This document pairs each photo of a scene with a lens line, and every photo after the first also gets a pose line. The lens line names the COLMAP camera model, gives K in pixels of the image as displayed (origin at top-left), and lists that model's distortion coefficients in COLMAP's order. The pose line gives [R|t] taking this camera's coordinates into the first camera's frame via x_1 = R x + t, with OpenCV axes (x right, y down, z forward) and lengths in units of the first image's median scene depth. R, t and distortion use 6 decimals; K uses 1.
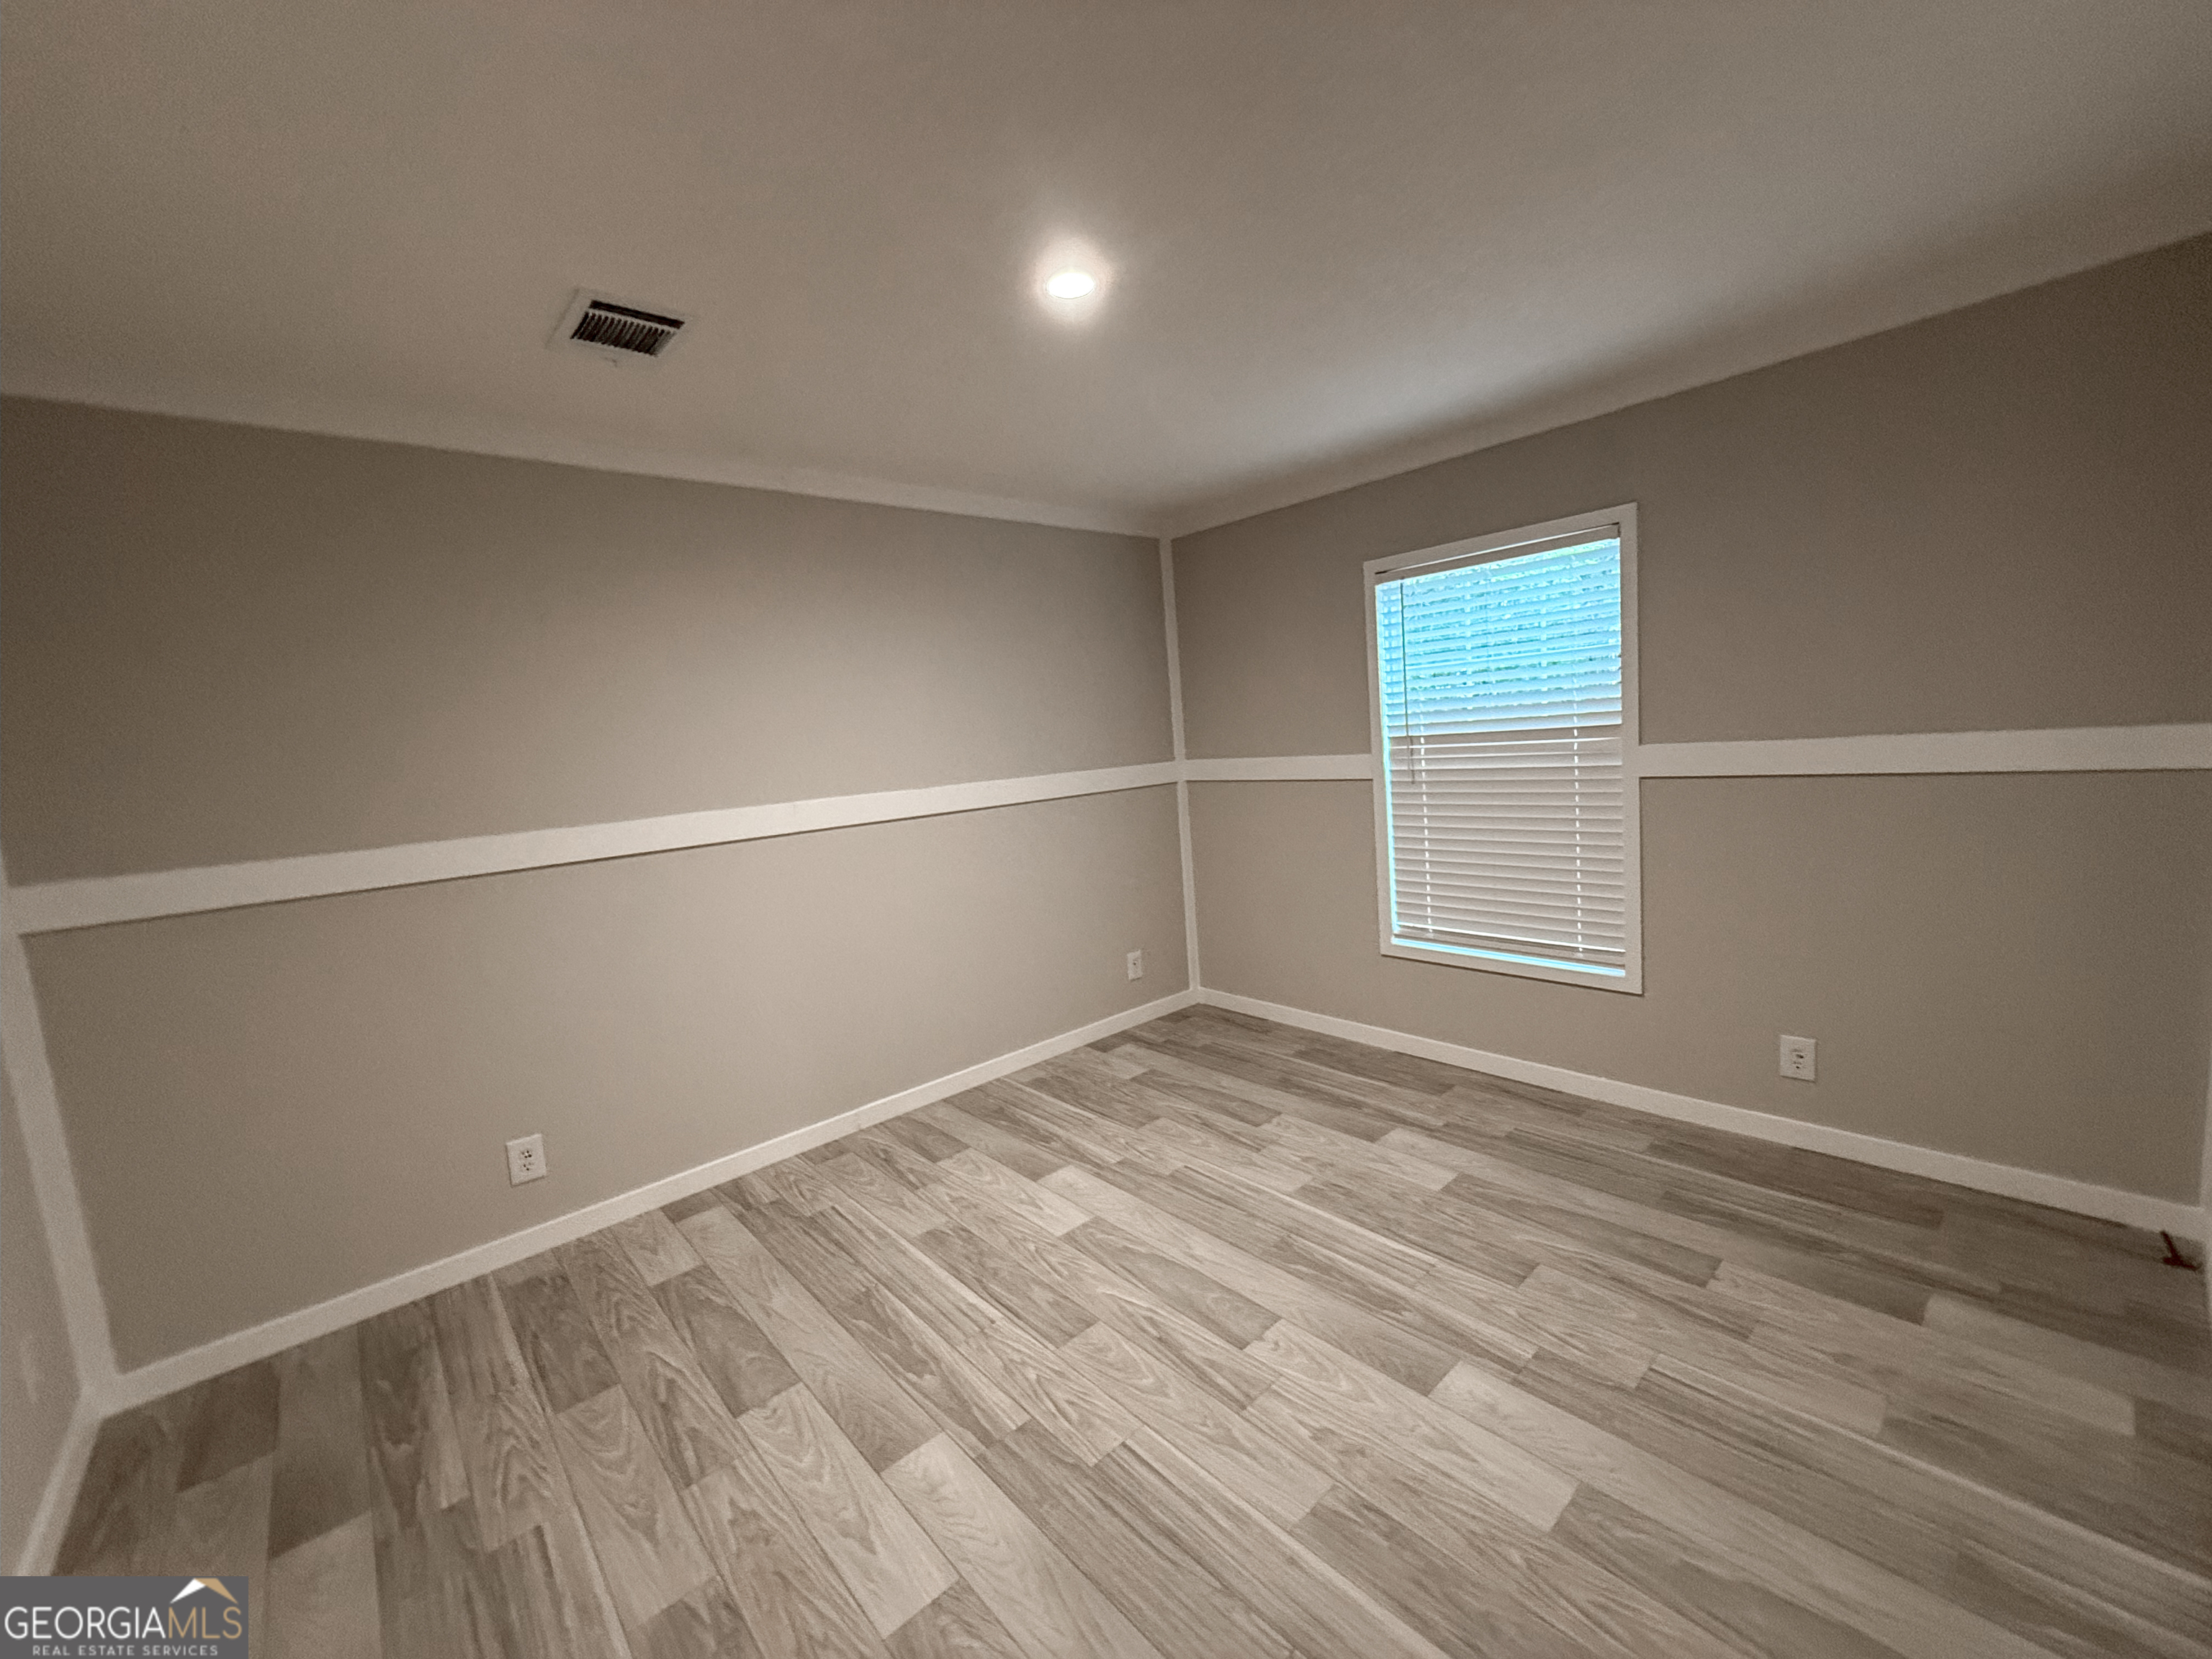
lens RADIAL K [[881.2, 0, 1108.2], [0, 881.2, 816.0], [0, 0, 1]] dist [-0.000595, -0.000529]
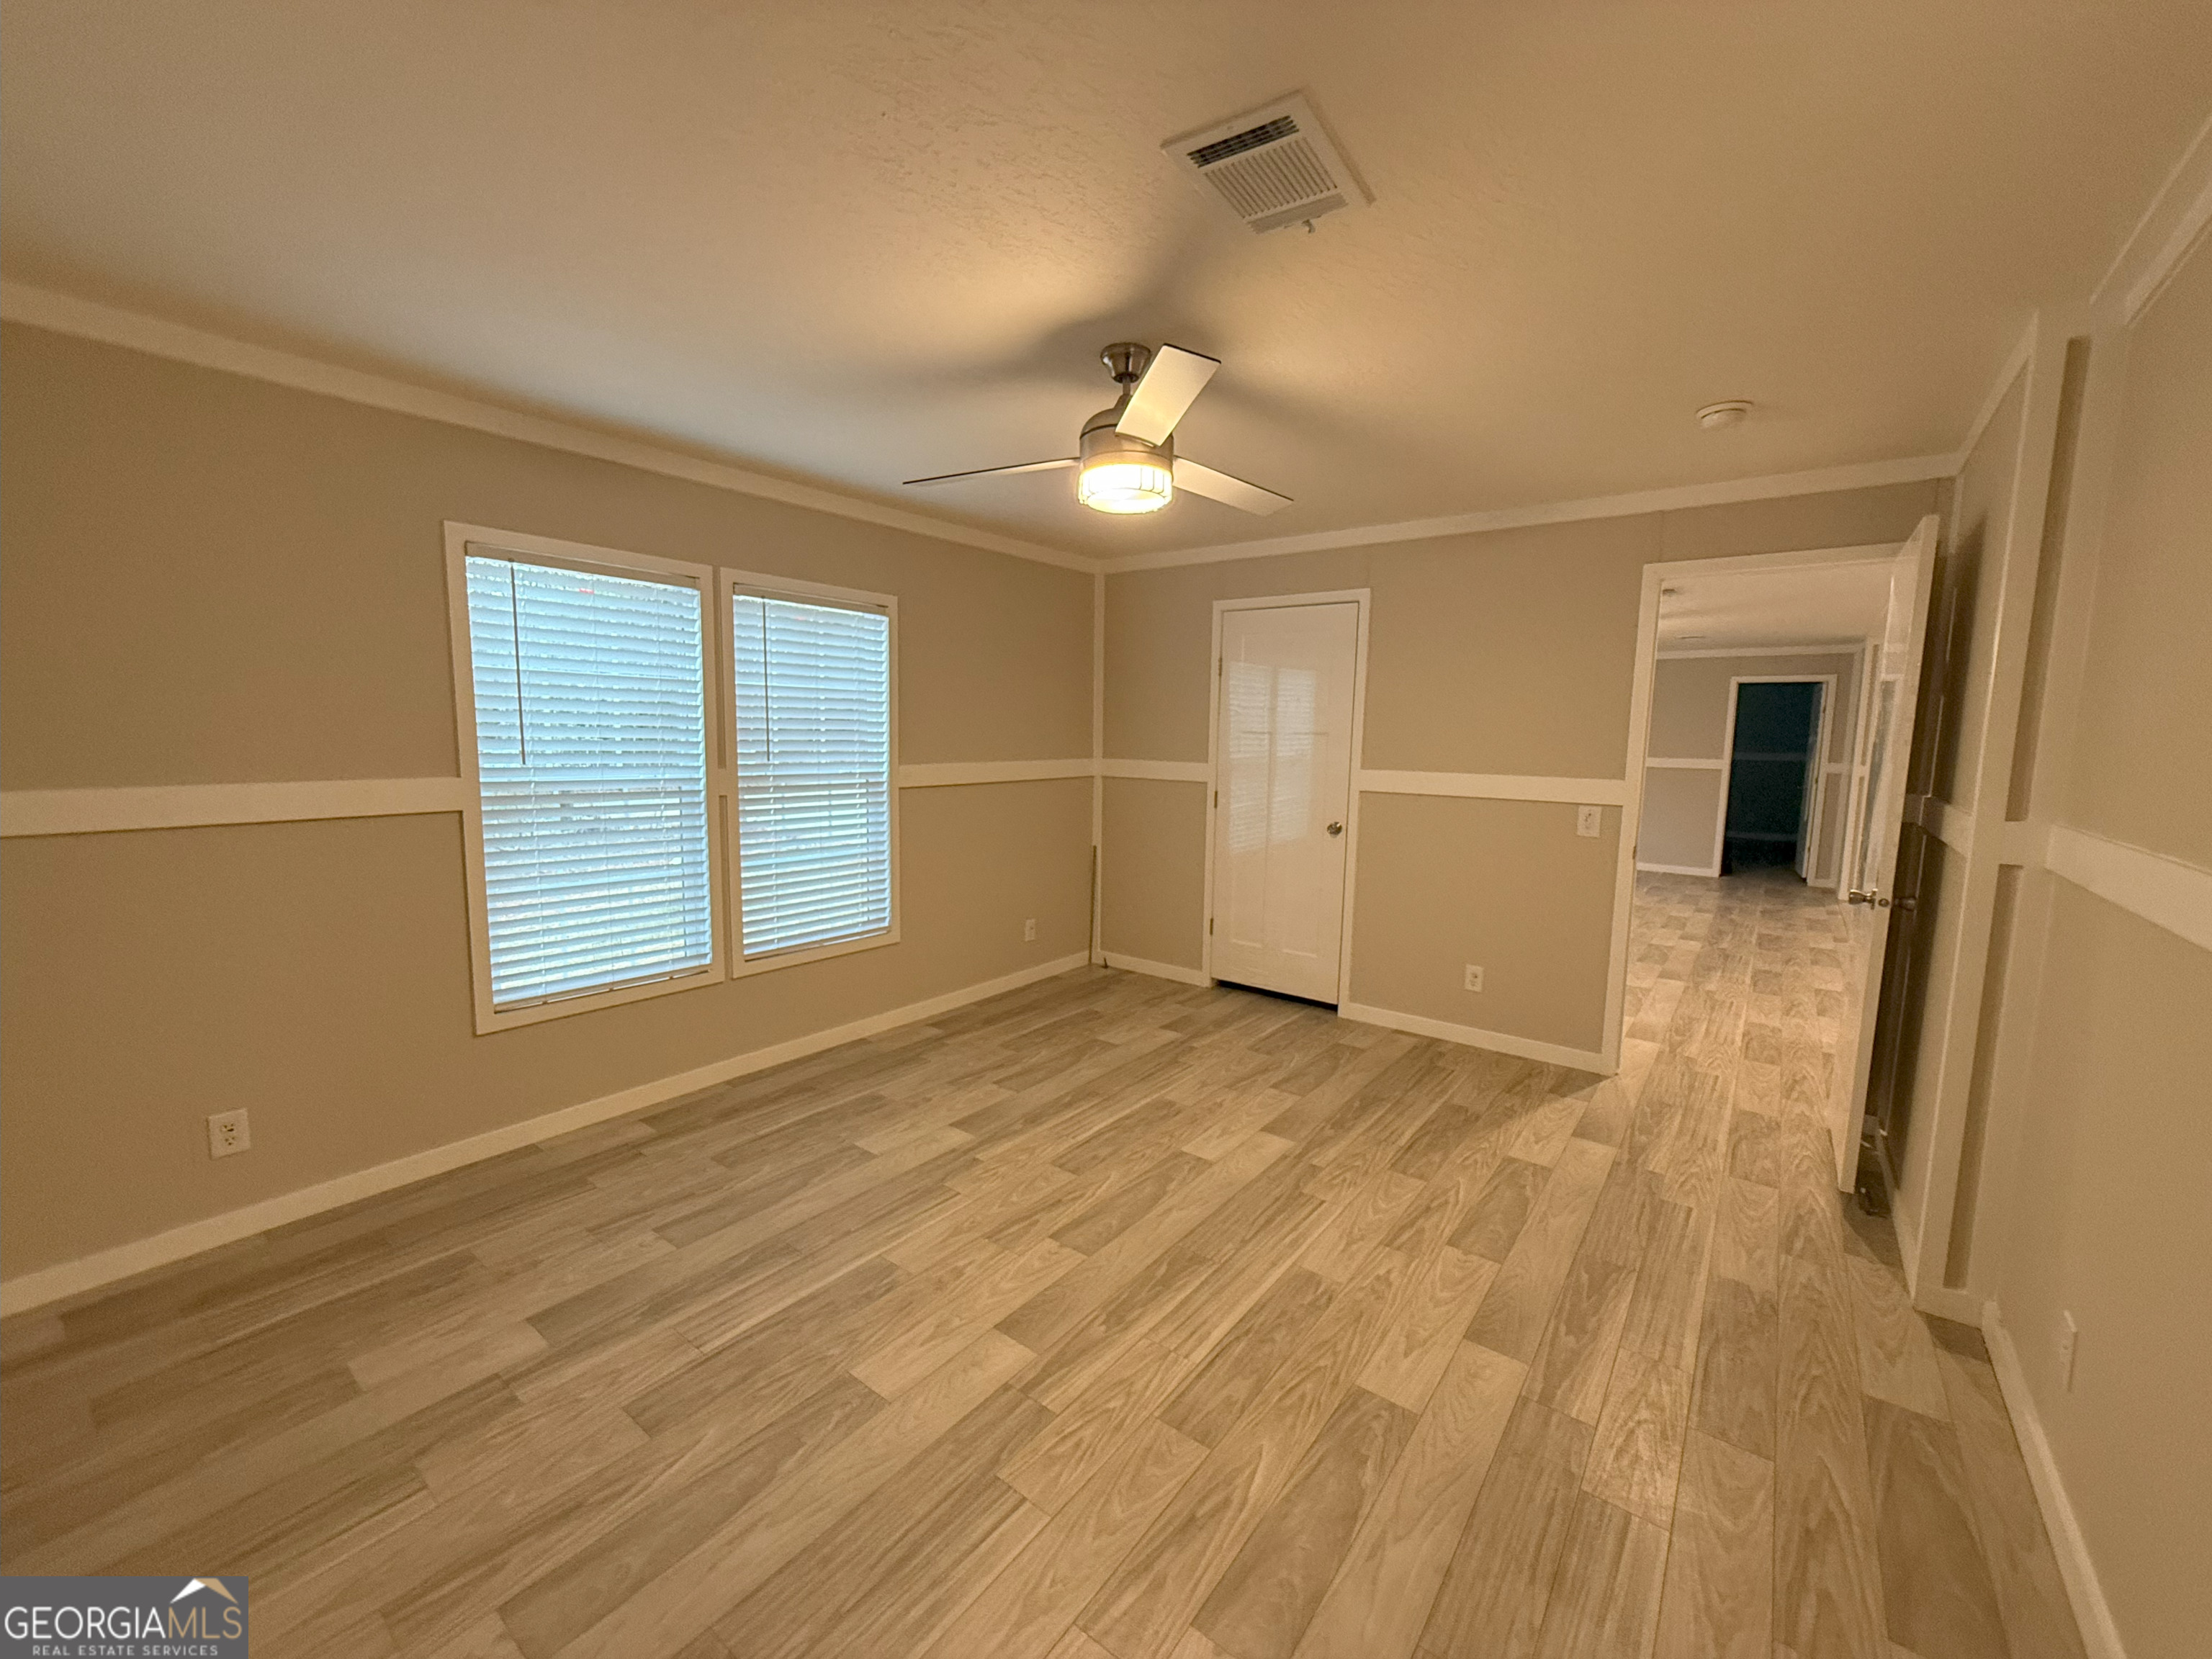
lens RADIAL K [[881.2, 0, 1113.5], [0, 881.2, 832.5], [0, 0, 1]] dist [-0.000595, -0.000529]
pose [[0.188791, 0.192212, -0.963023, 1.270808], [-0.125239, 0.977362, 0.170522, -0.175949], [0.973998, 0.088415, 0.208590, 0.791093]]
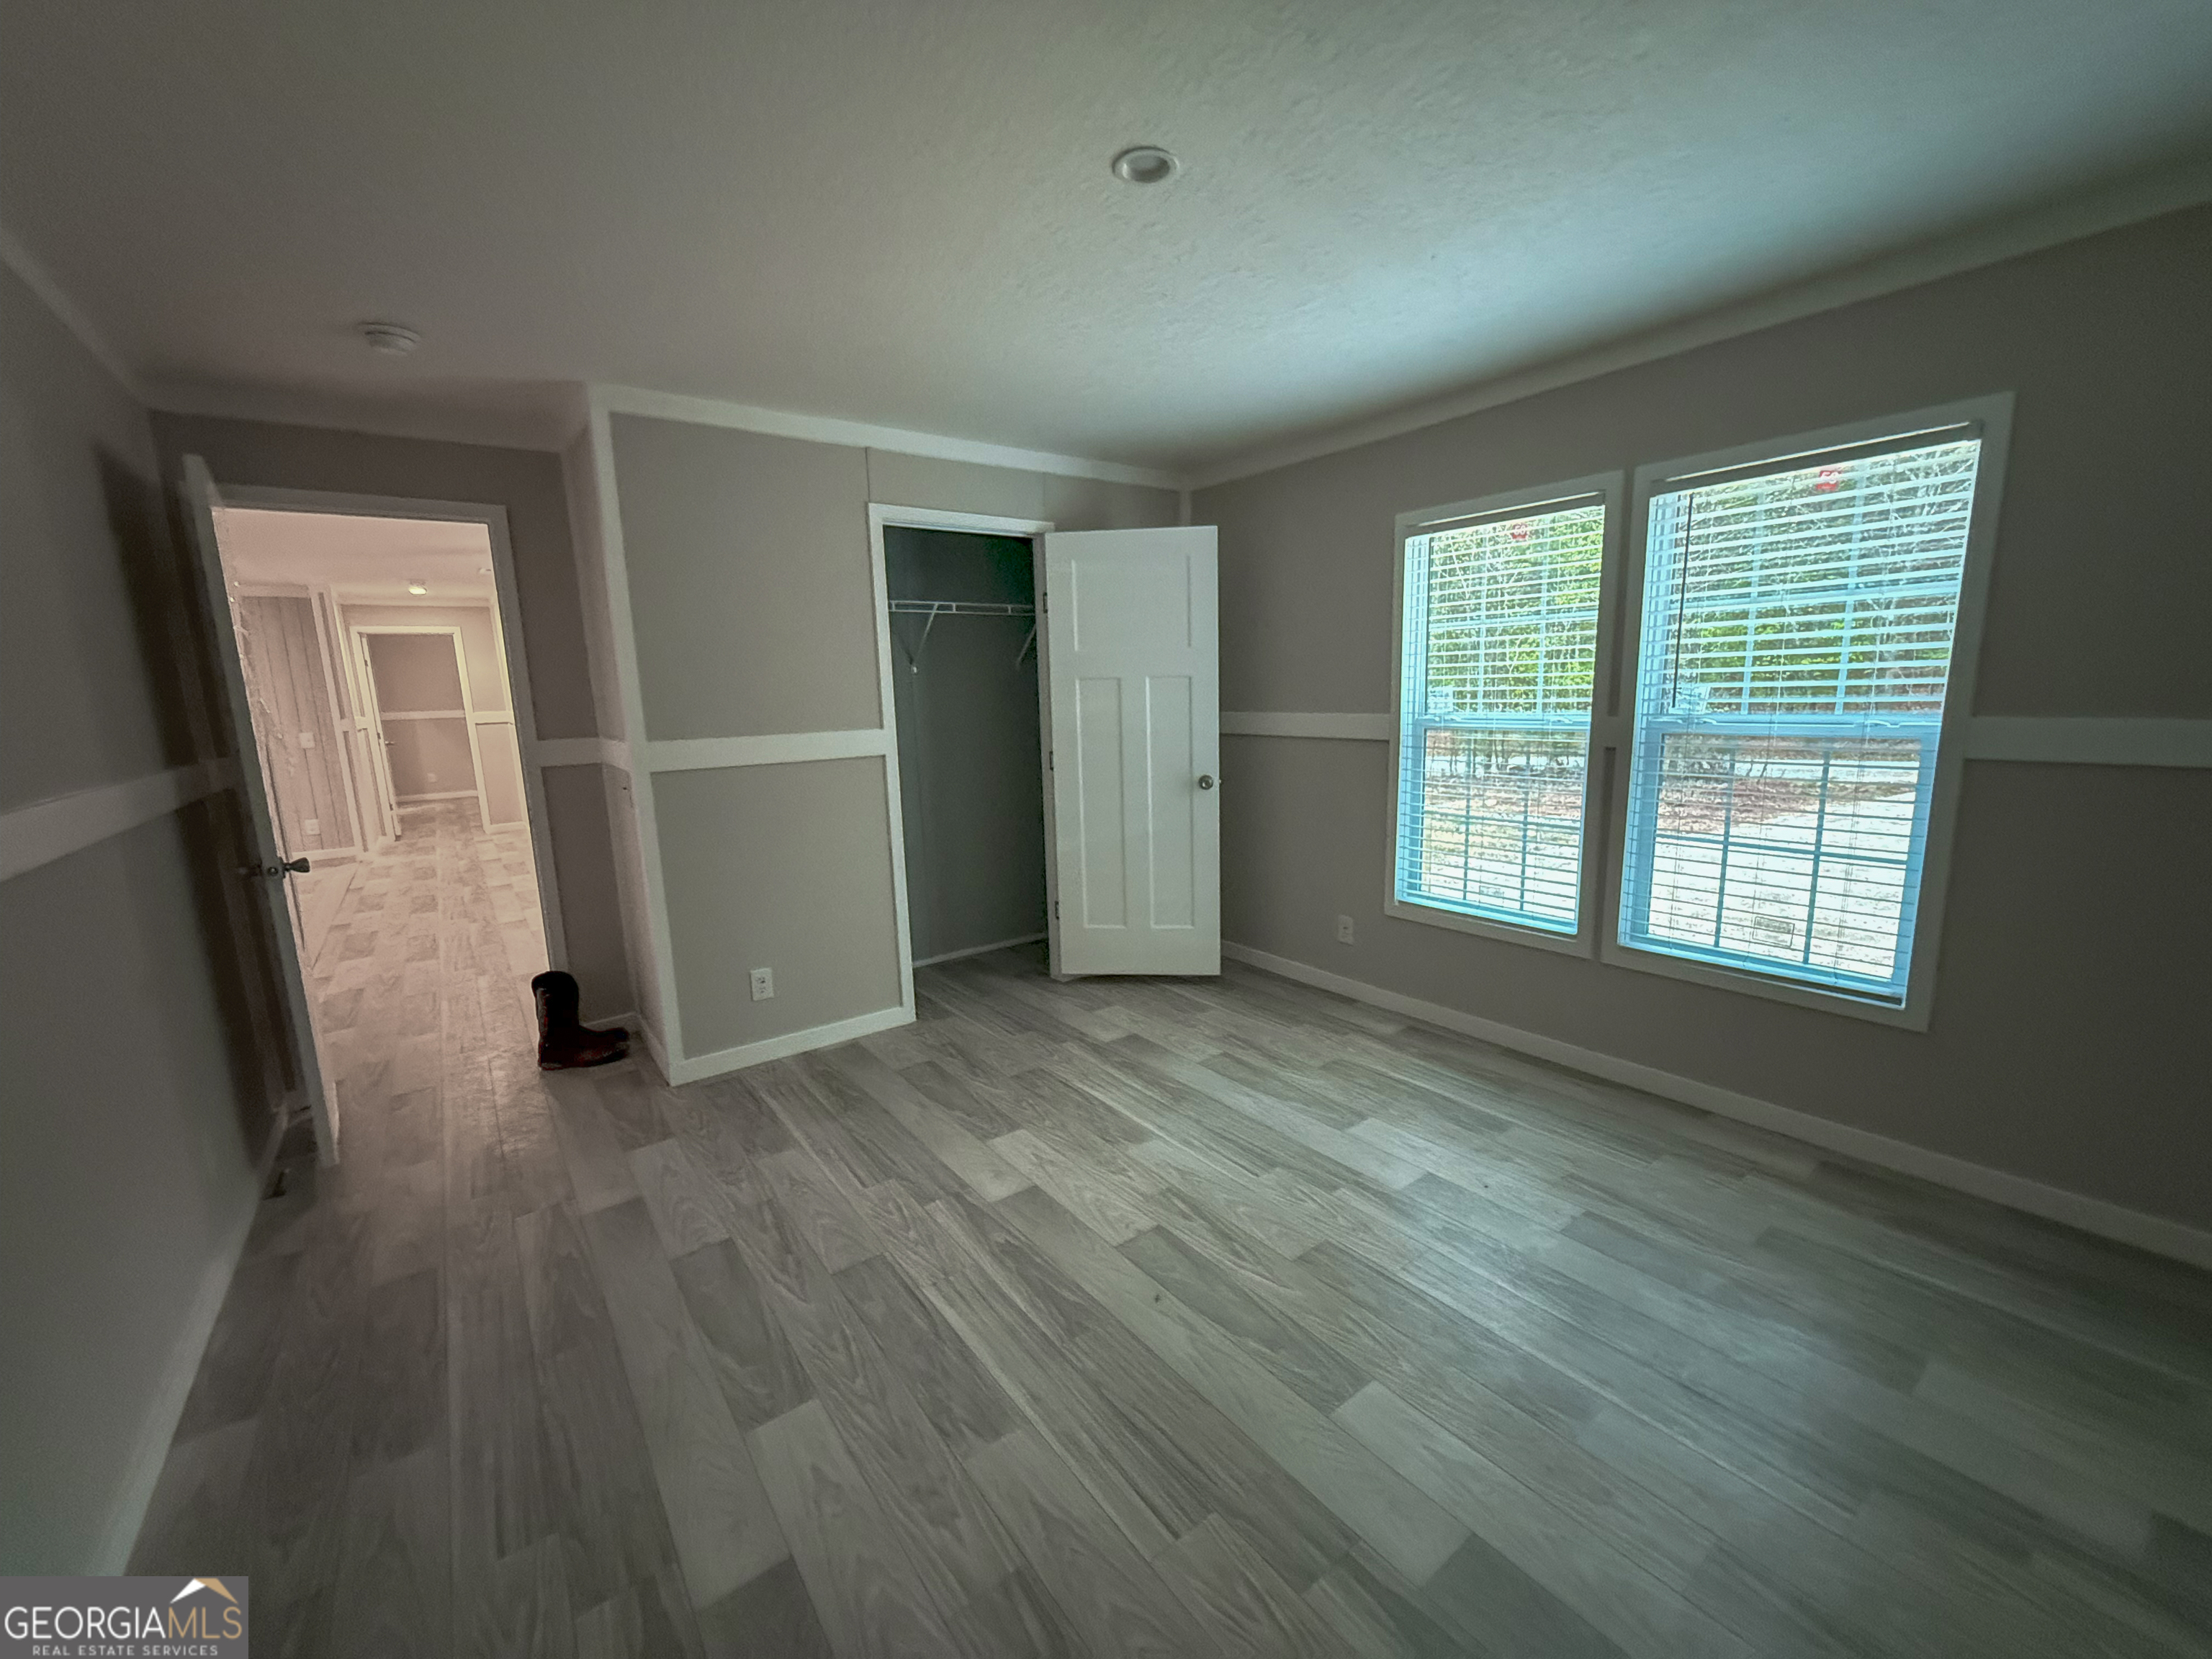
lens RADIAL K [[881.2, 0, 1115.5], [0, 881.2, 850.1], [0, 0, 1]] dist [-0.000595, -0.000529]
pose [[-0.991305, 0.088399, 0.097470, 0.052758], [0.111868, 0.956187, 0.270539, -0.181822], [-0.069285, 0.279090, -0.957762, 1.996945]]
